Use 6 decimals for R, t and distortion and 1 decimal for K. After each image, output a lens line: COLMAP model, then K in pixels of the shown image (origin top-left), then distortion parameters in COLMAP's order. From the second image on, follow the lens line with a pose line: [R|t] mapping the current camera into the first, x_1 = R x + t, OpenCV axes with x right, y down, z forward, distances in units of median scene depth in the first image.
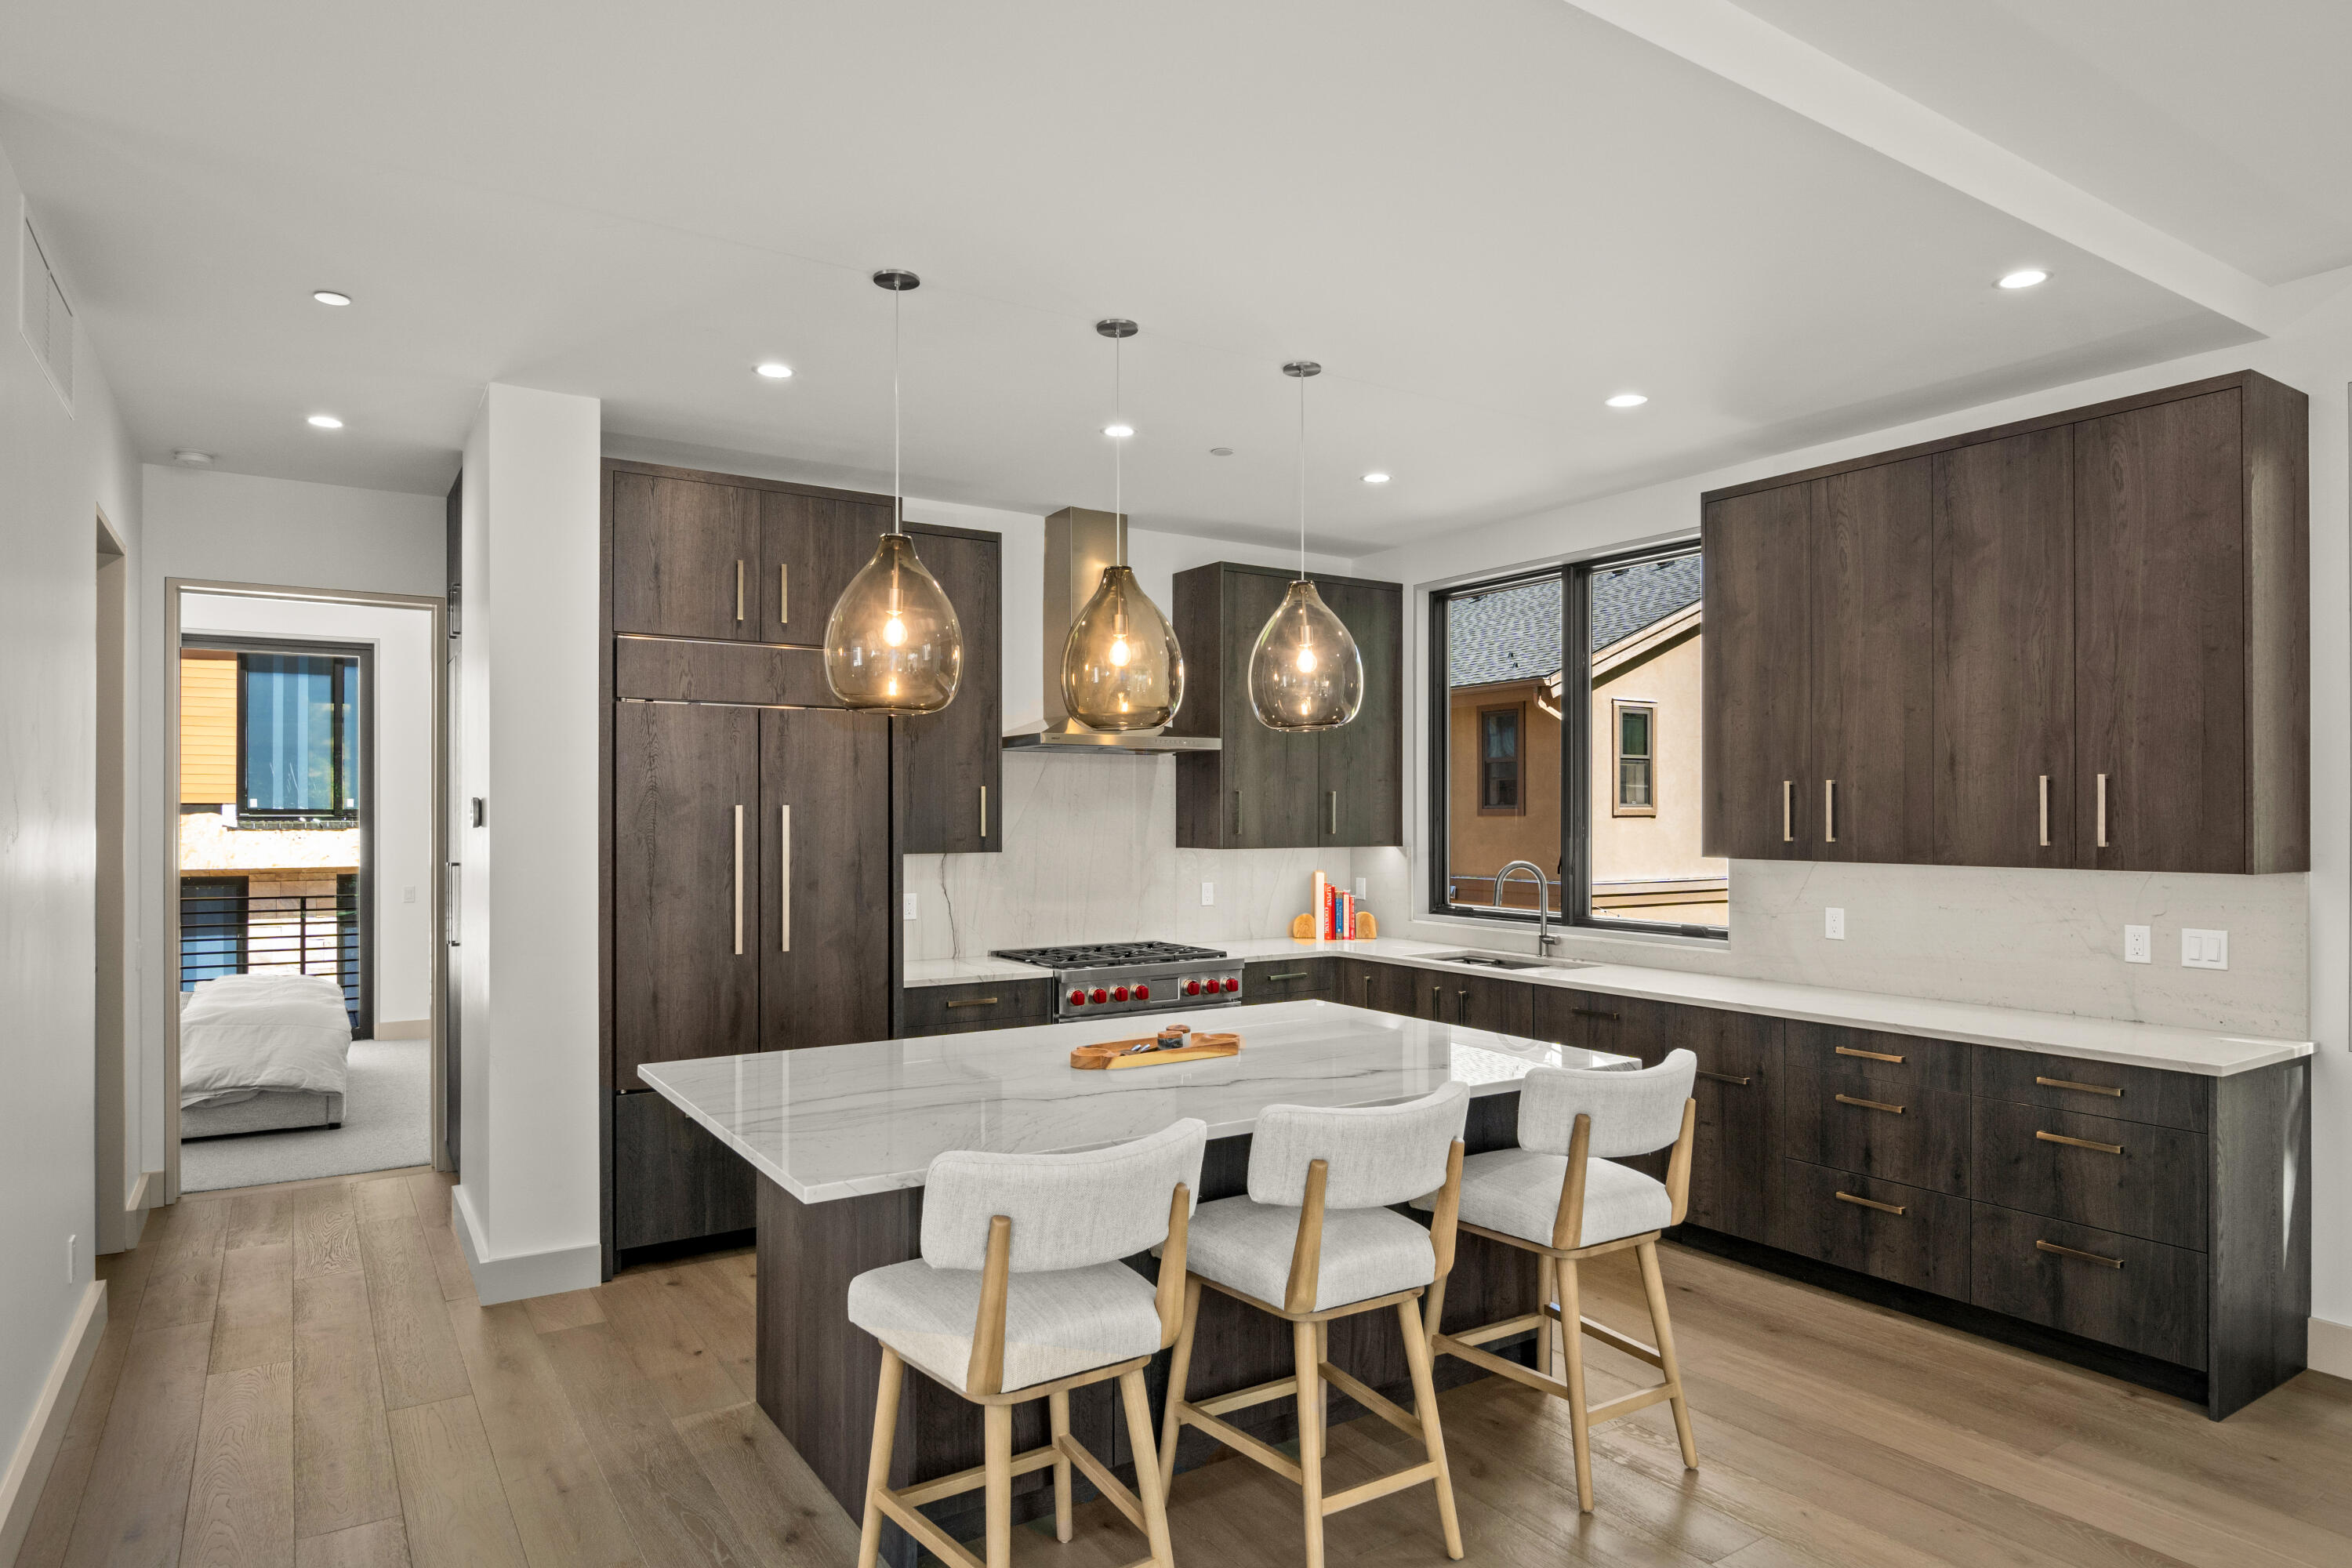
lens RADIAL K [[1383.9, 0, 1161.8], [0, 1383.9, 796.2], [0, 0, 1]] dist [-0.006084, -0.000845]
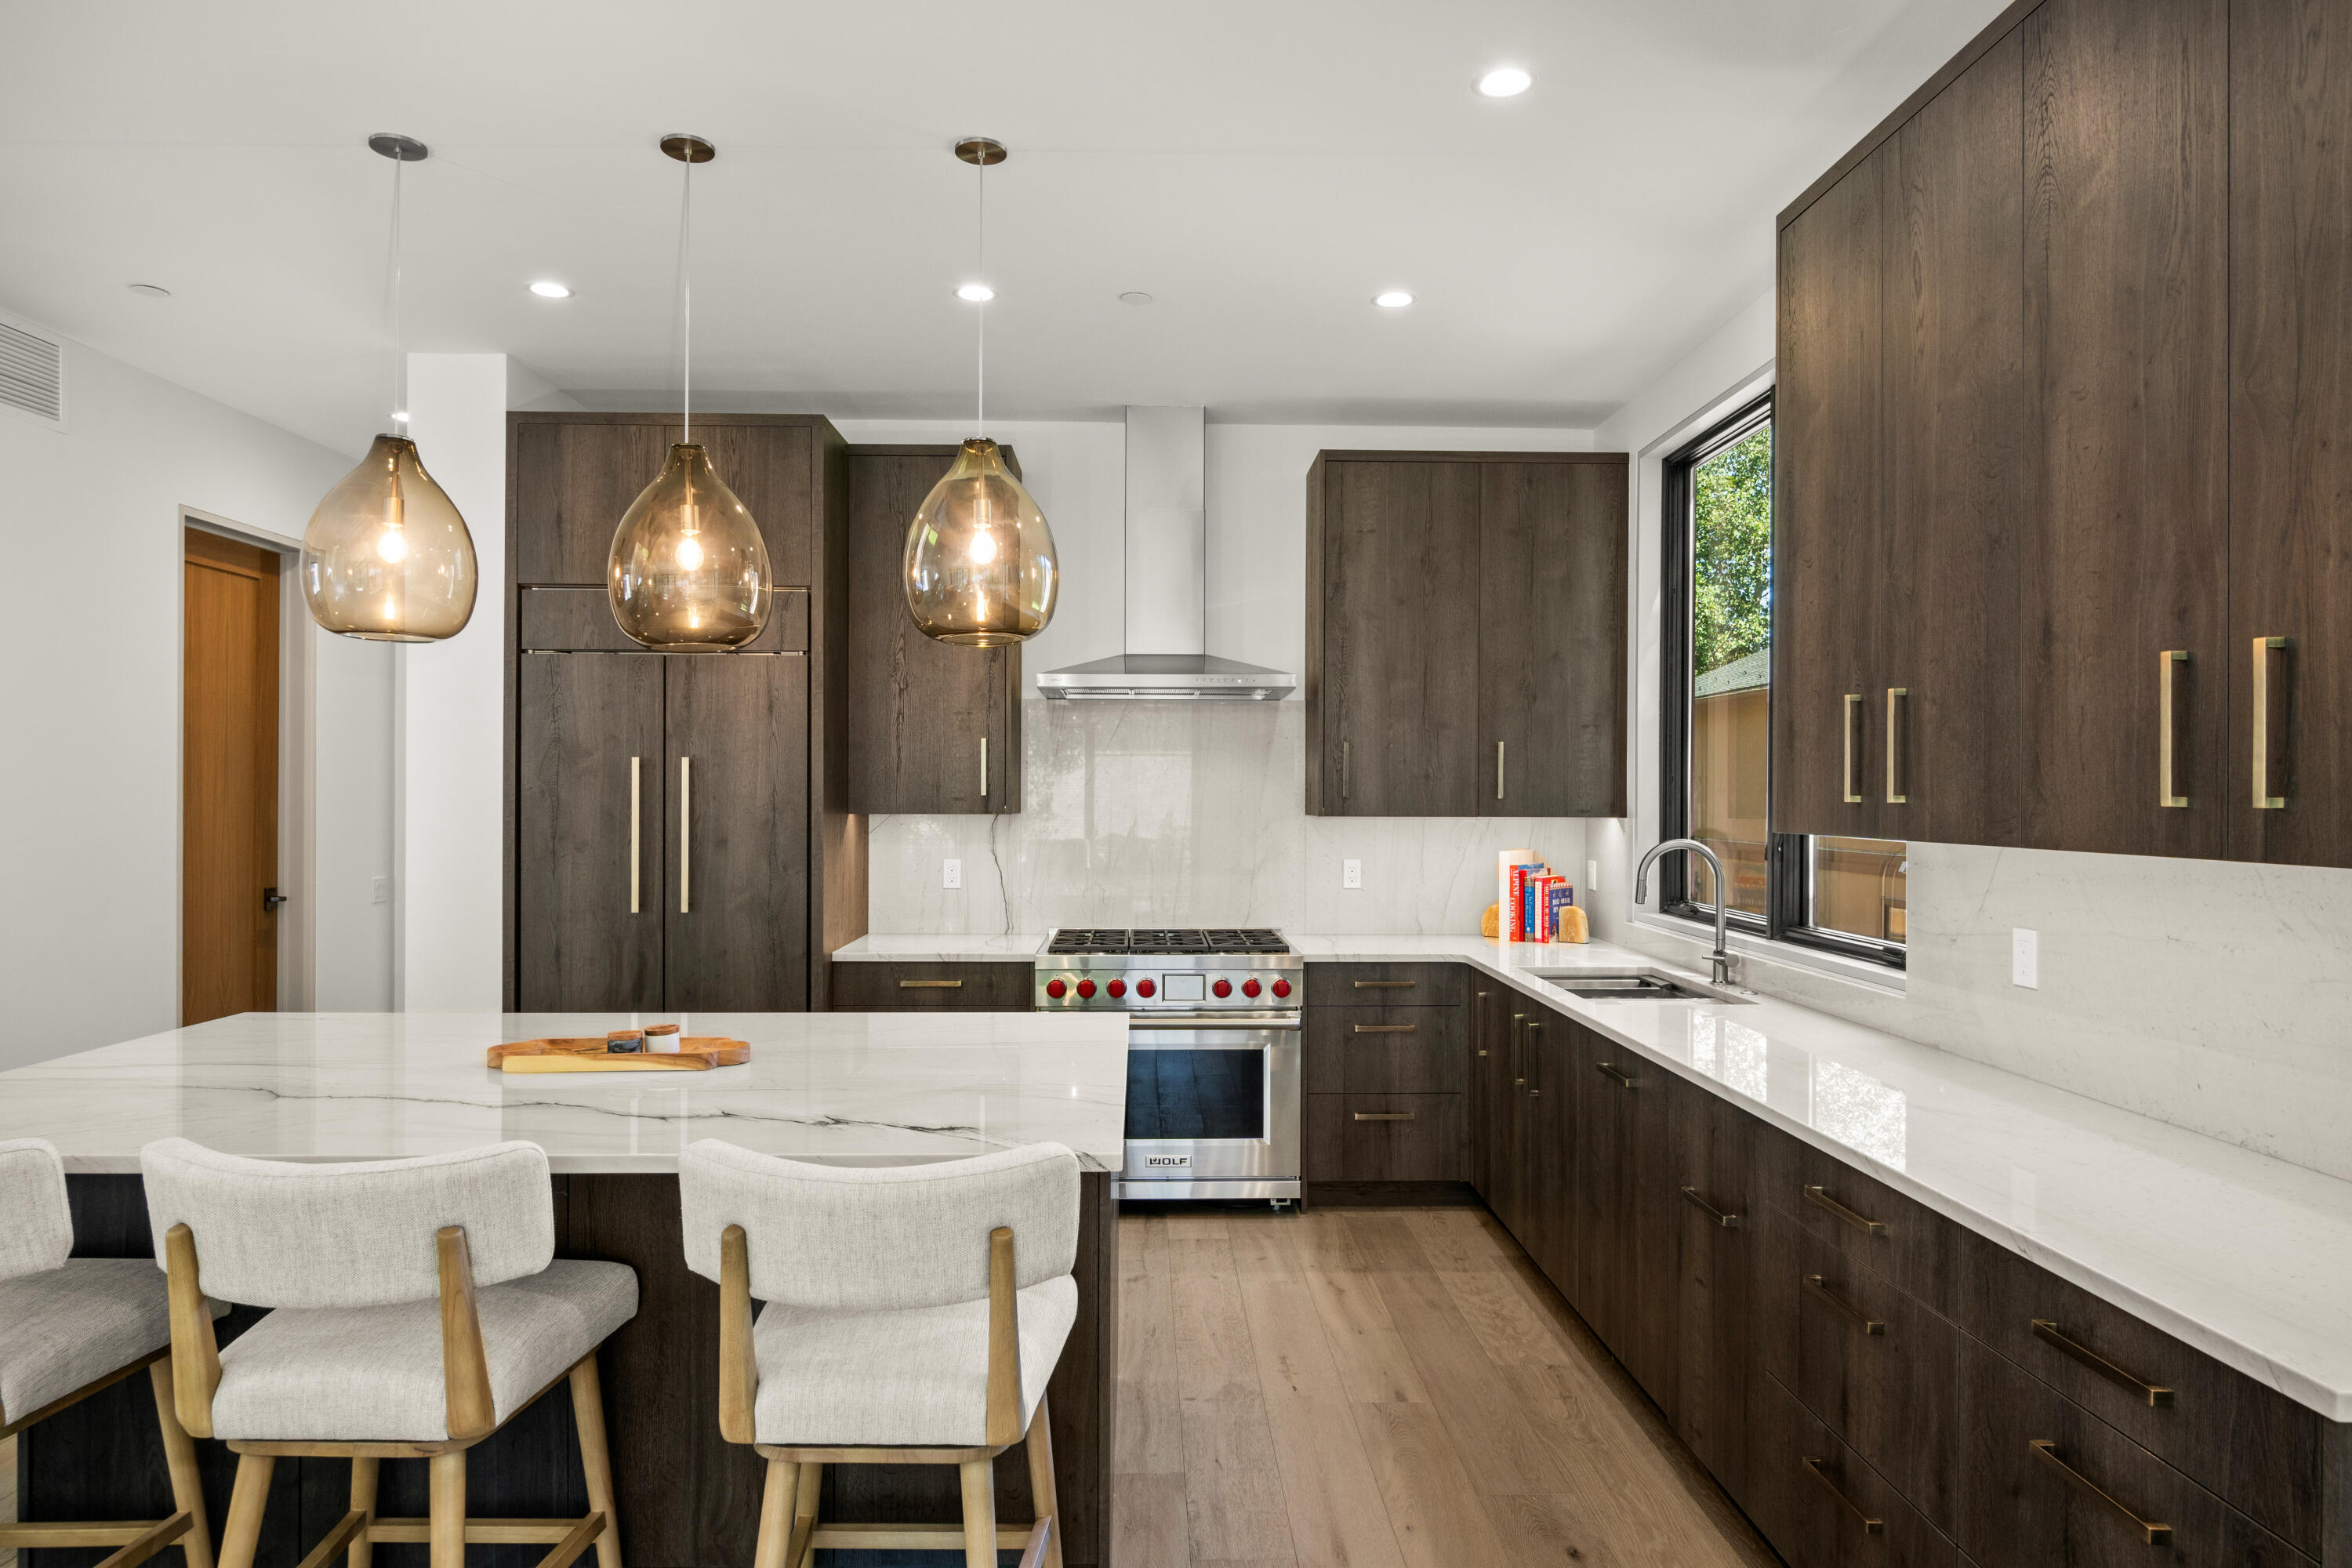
lens RADIAL K [[1383.9, 0, 1173.6], [0, 1383.9, 788.2], [0, 0, 1]] dist [-0.006084, -0.000845]
pose [[0.847873, 0.001604, -0.530196, 0.513226], [0.002742, 0.999969, 0.007410, 0.021671], [0.530192, -0.007736, 0.847842, 0.381815]]
